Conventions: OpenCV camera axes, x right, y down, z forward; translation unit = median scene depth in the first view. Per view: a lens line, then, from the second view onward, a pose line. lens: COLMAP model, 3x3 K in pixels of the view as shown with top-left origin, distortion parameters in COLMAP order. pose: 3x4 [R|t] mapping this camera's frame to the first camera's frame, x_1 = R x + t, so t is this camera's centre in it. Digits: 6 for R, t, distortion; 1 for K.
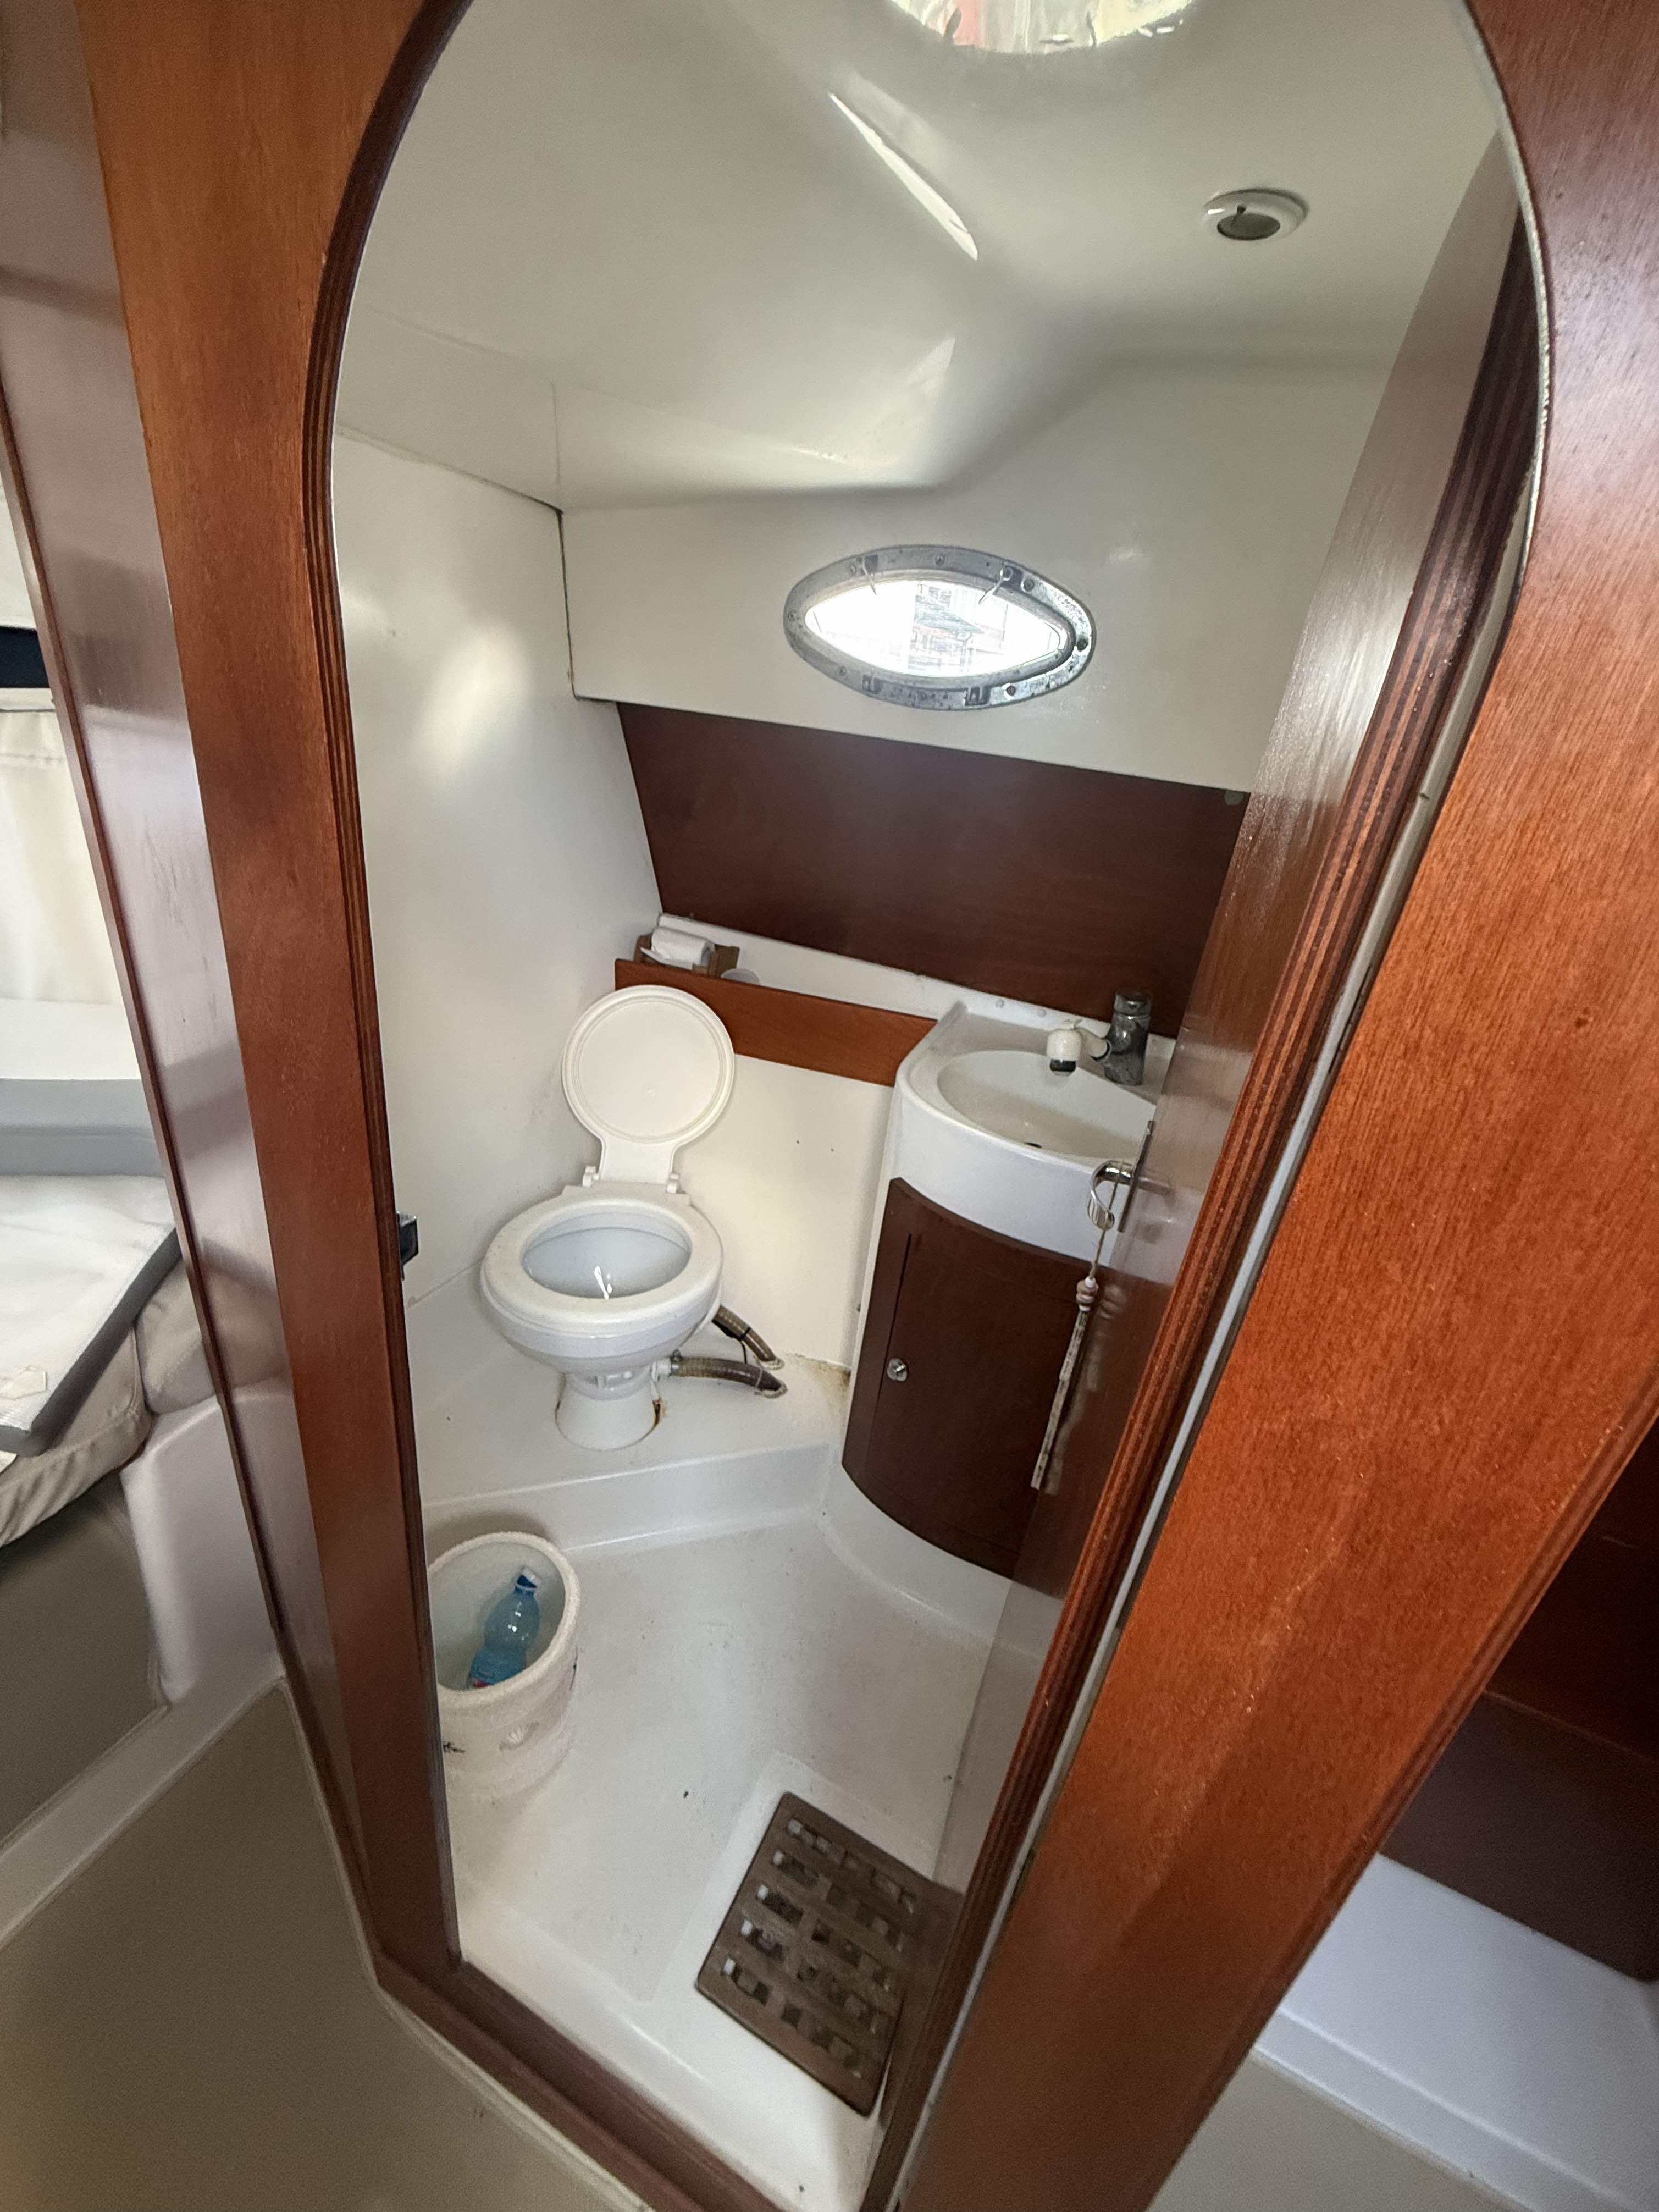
lens RADIAL K [[888.9, 0, 832.2], [0, 888.9, 1093.9], [0, 0, 1]] dist [0.001331, -0.000546]
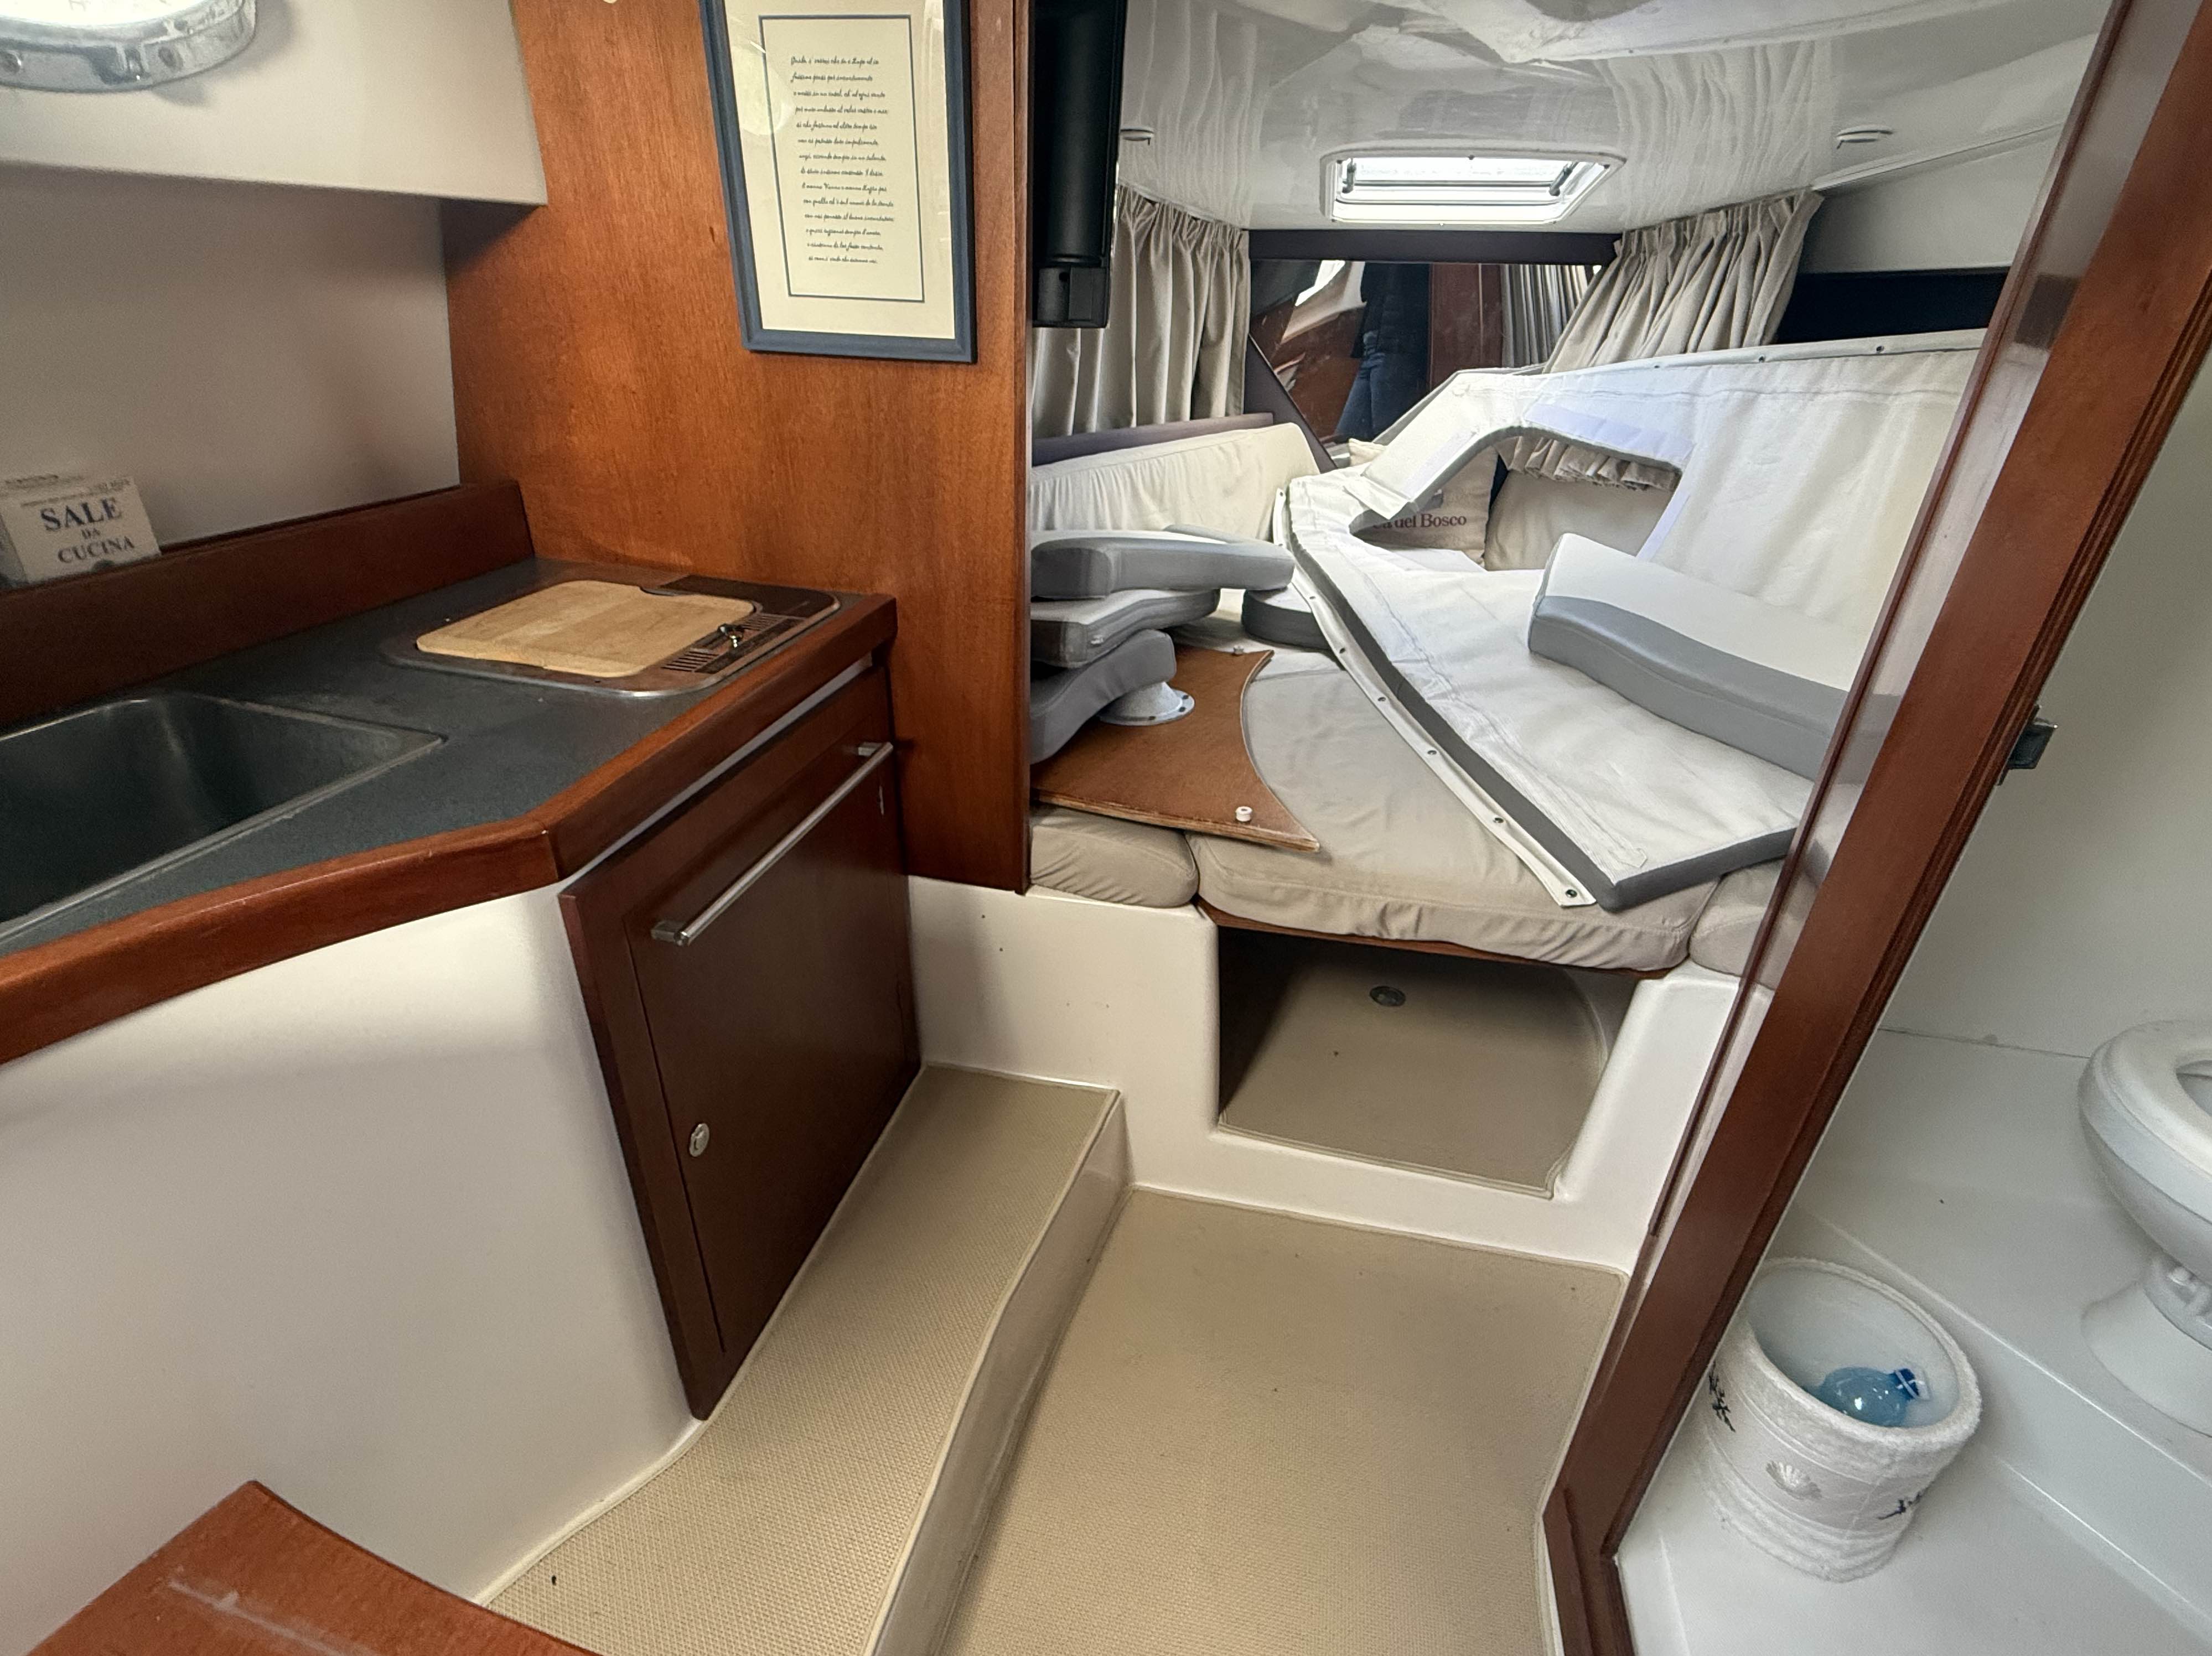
lens RADIAL K [[1051.5, 0, 1093.3], [0, 1051.5, 827.1], [0, 0, 1]] dist [0.002753, -0.001765]
pose [[0.208579, 0.356566, -0.910690, 0.184030], [-0.408456, 0.877832, 0.250151, 0.196825], [0.888627, 0.319801, 0.328738, -0.102159]]
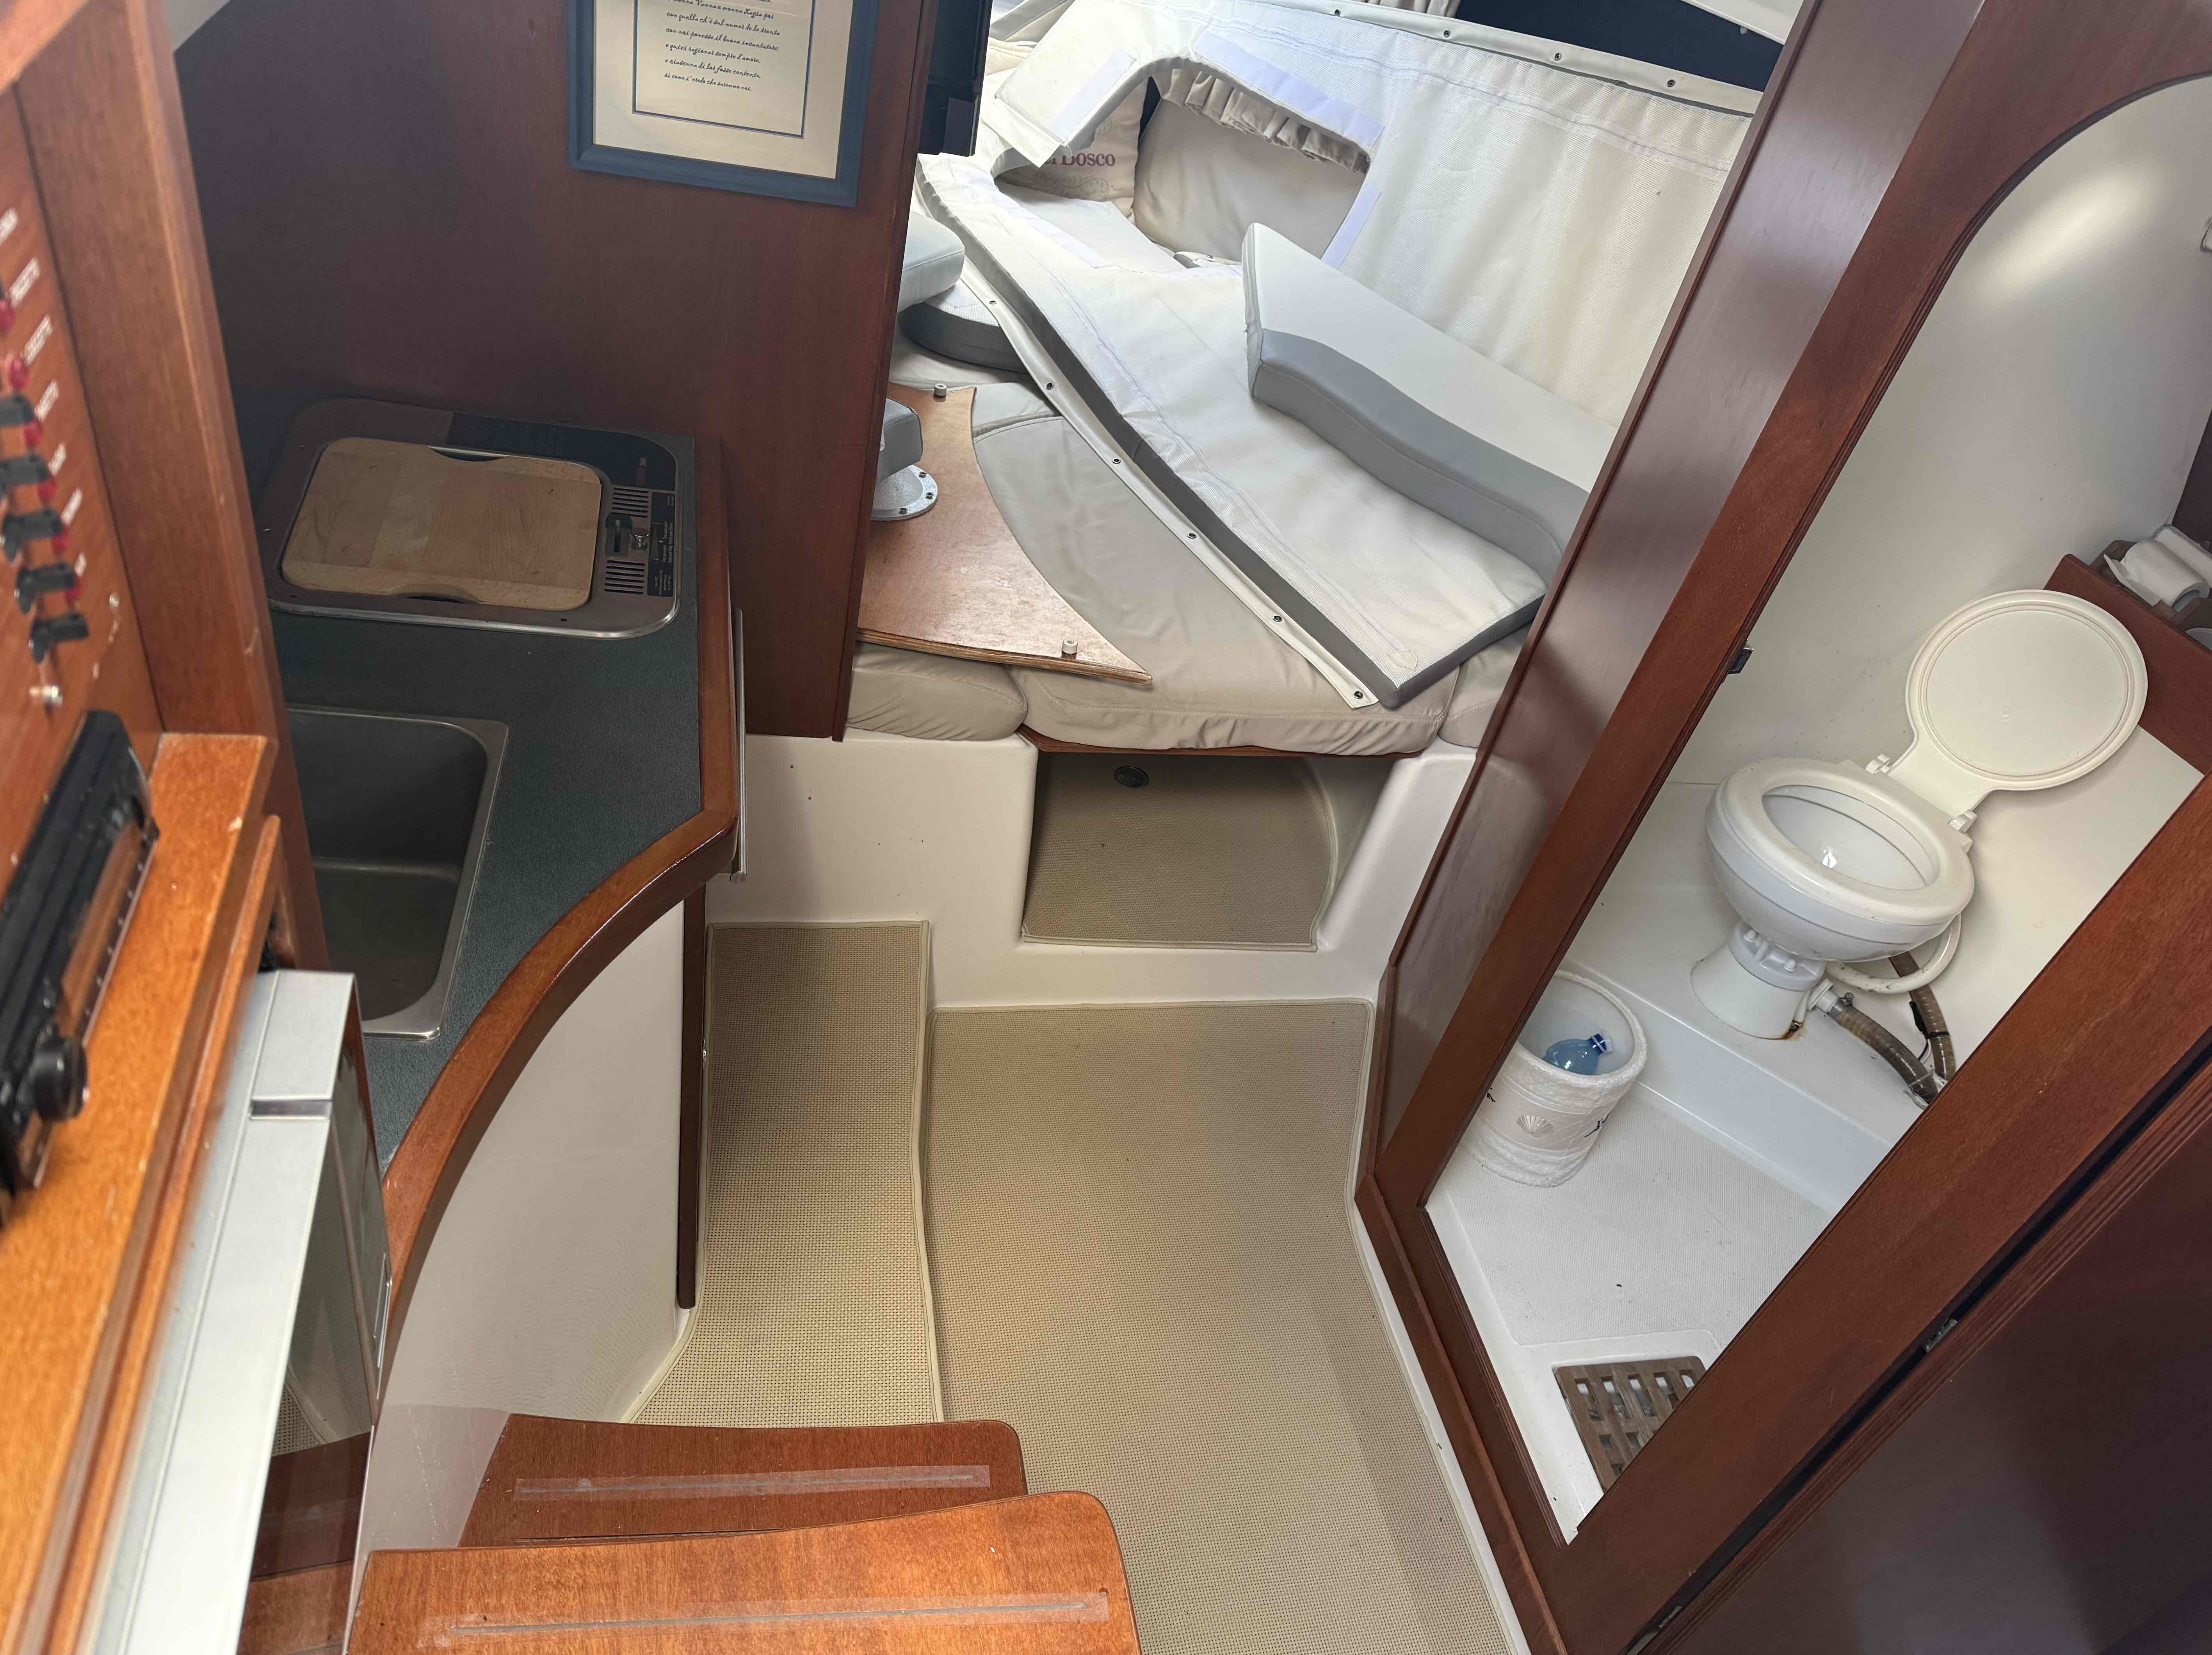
lens RADIAL K [[1548.6, 0, 1097.9], [0, 1548.6, 830.6], [0, 0, 1]] dist [0.062132, -0.069240]
pose [[0.593083, 0.515088, -0.618819, 0.350692], [-0.448116, 0.849716, 0.277802, 0.085776], [0.668913, 0.112544, 0.734771, -0.867502]]
